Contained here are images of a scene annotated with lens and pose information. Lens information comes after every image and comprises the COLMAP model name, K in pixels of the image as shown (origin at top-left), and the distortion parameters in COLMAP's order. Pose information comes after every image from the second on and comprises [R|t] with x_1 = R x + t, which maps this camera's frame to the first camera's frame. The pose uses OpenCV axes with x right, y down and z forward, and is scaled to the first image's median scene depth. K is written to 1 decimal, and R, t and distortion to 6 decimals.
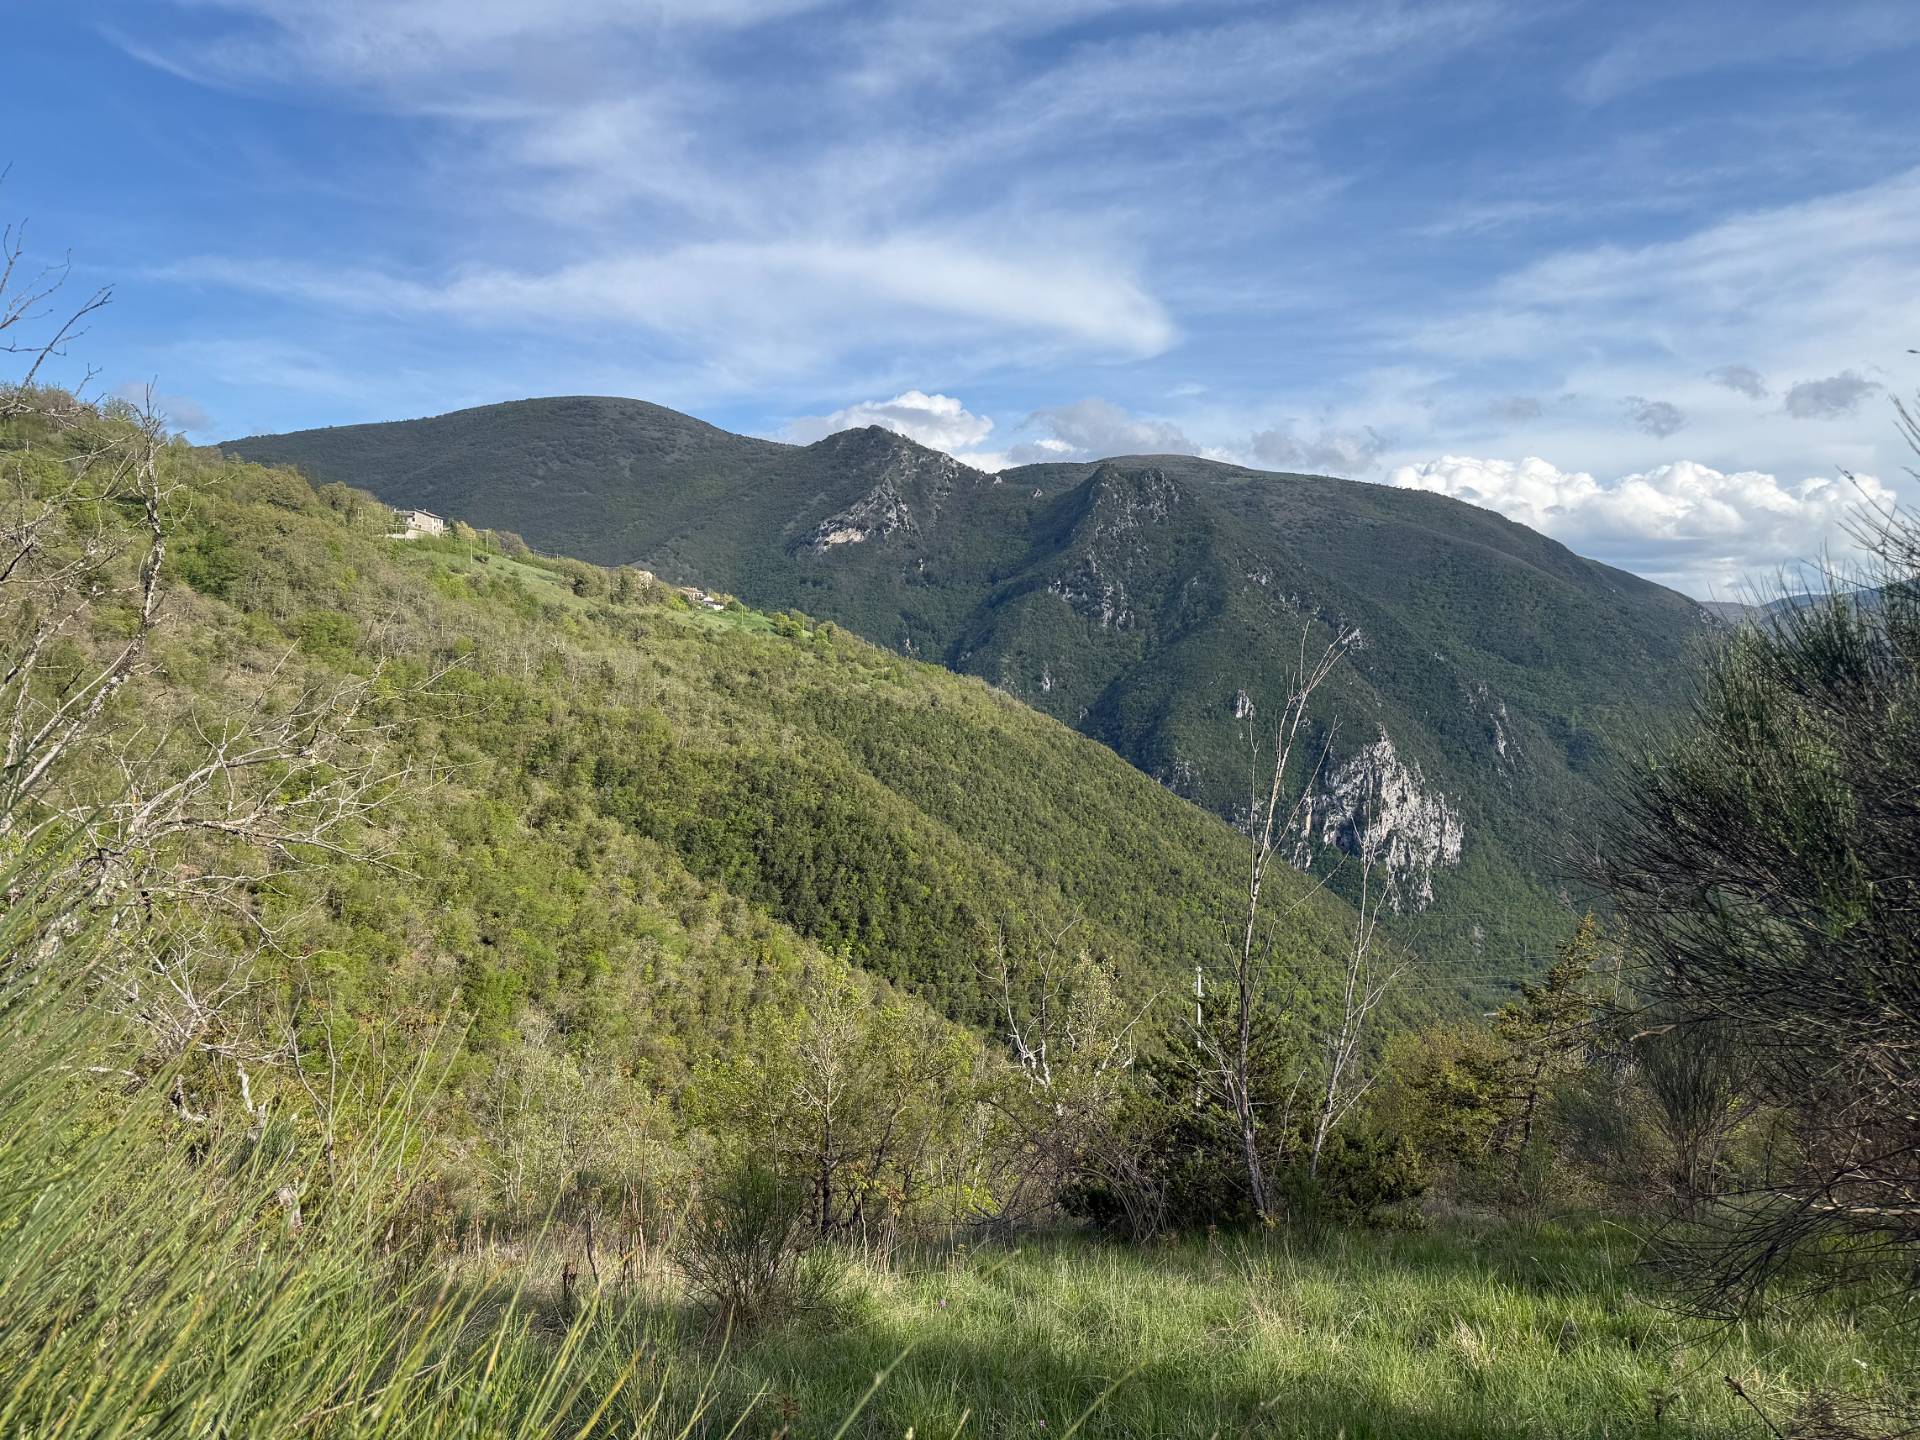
lens RADIAL K [[1360.0, 0, 960.1], [0, 1360.0, 712.9], [0, 0, 1]] dist [0.083394, -0.115070]
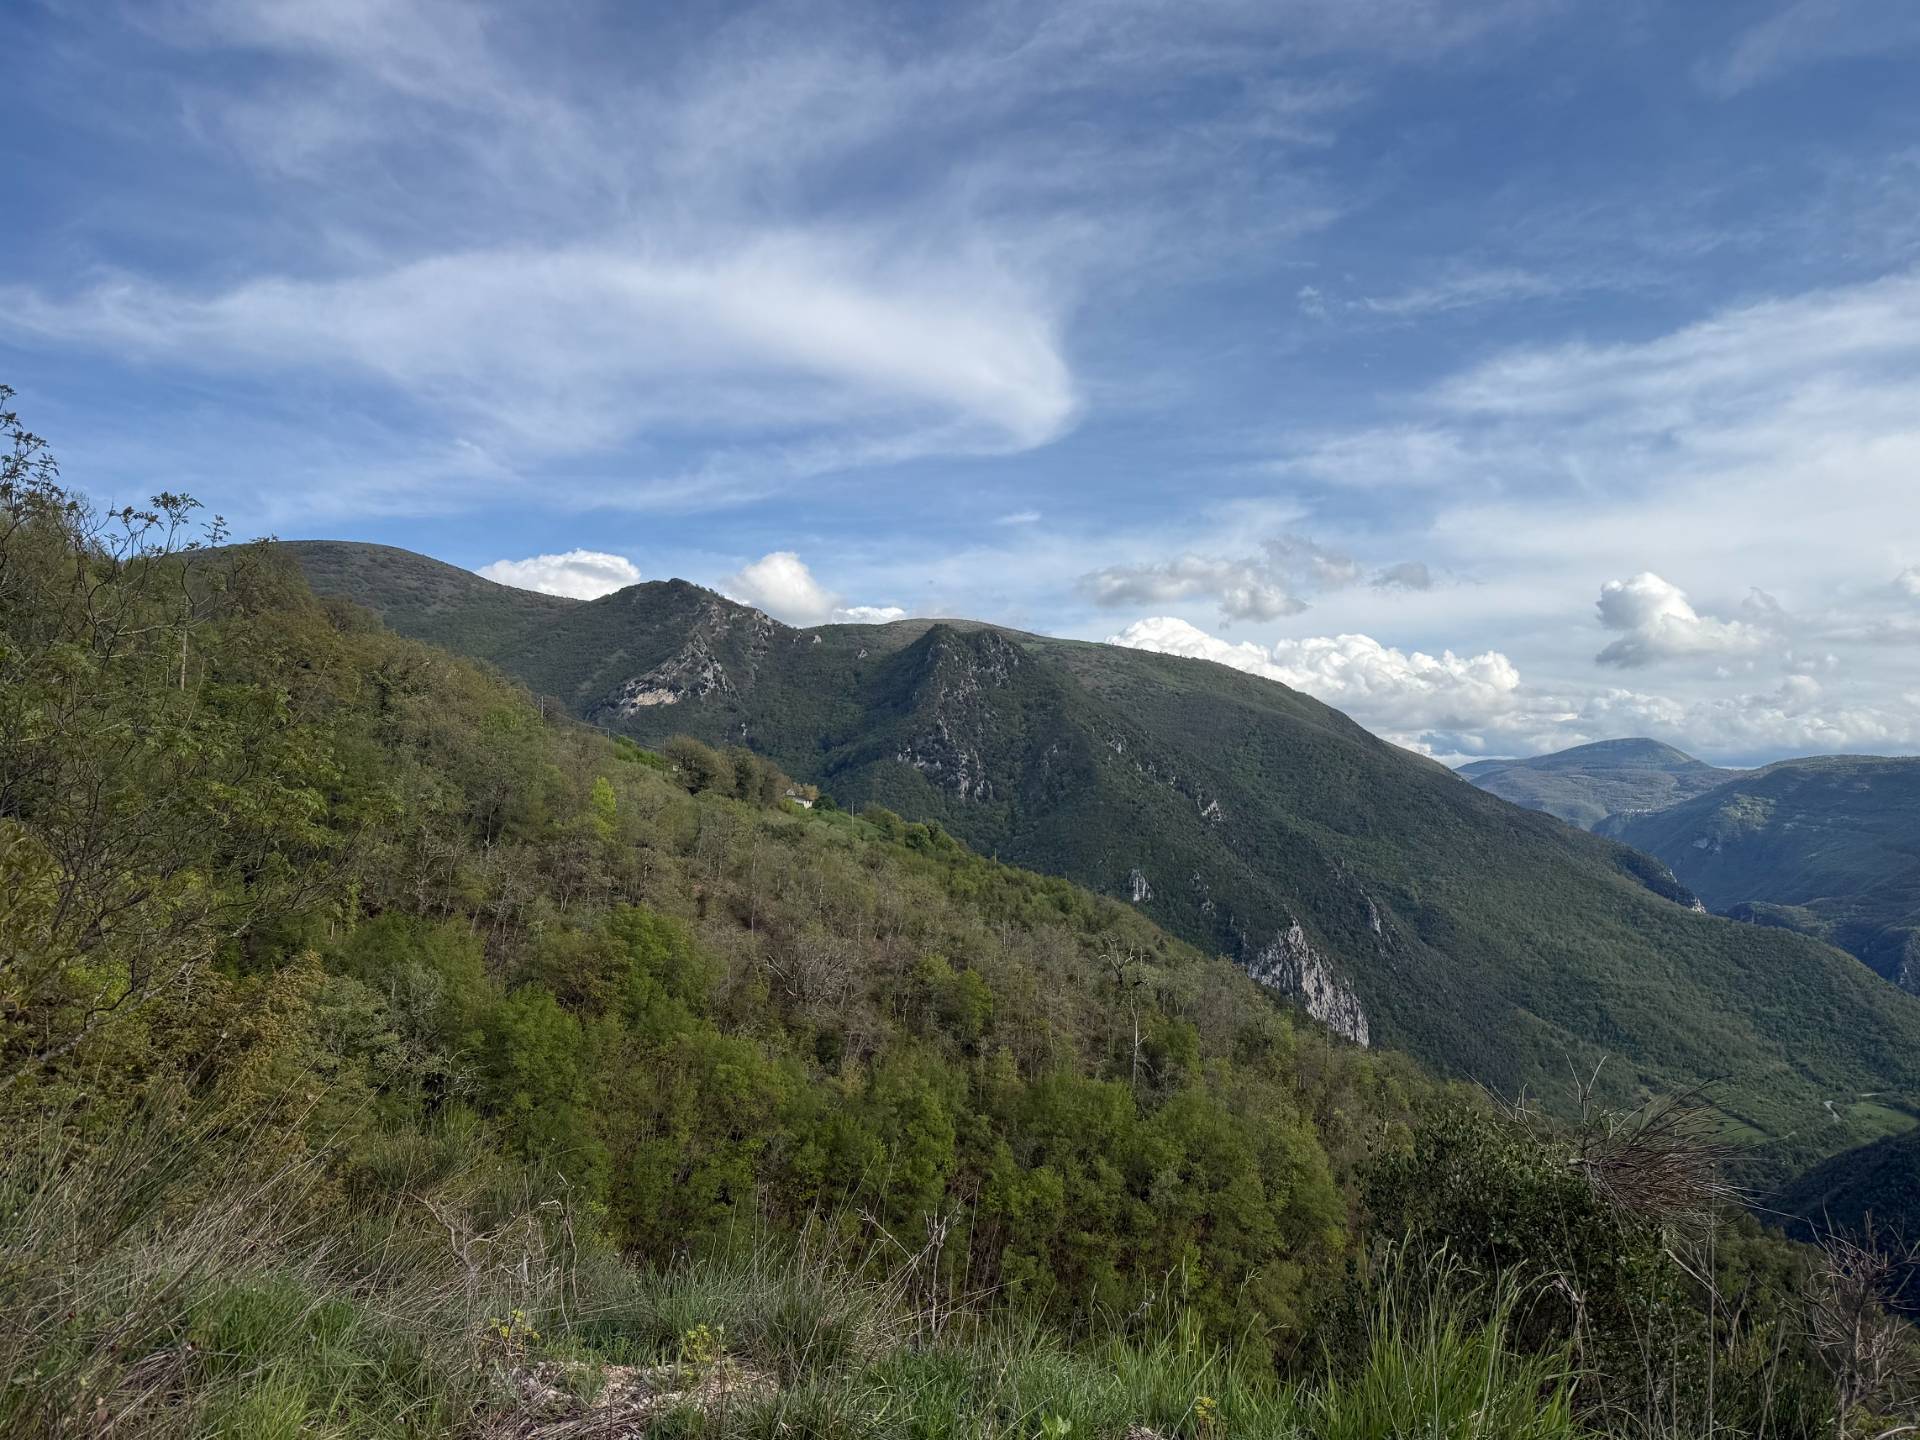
lens RADIAL K [[1360.0, 0, 960.4], [0, 1360.0, 712.2], [0, 0, 1]] dist [0.083394, -0.115070]
pose [[0.979340, 0.006708, 0.202111, -0.096560], [0.017441, 0.992924, -0.117464, -0.017753], [-0.201468, 0.118563, 0.972293, 0.140569]]
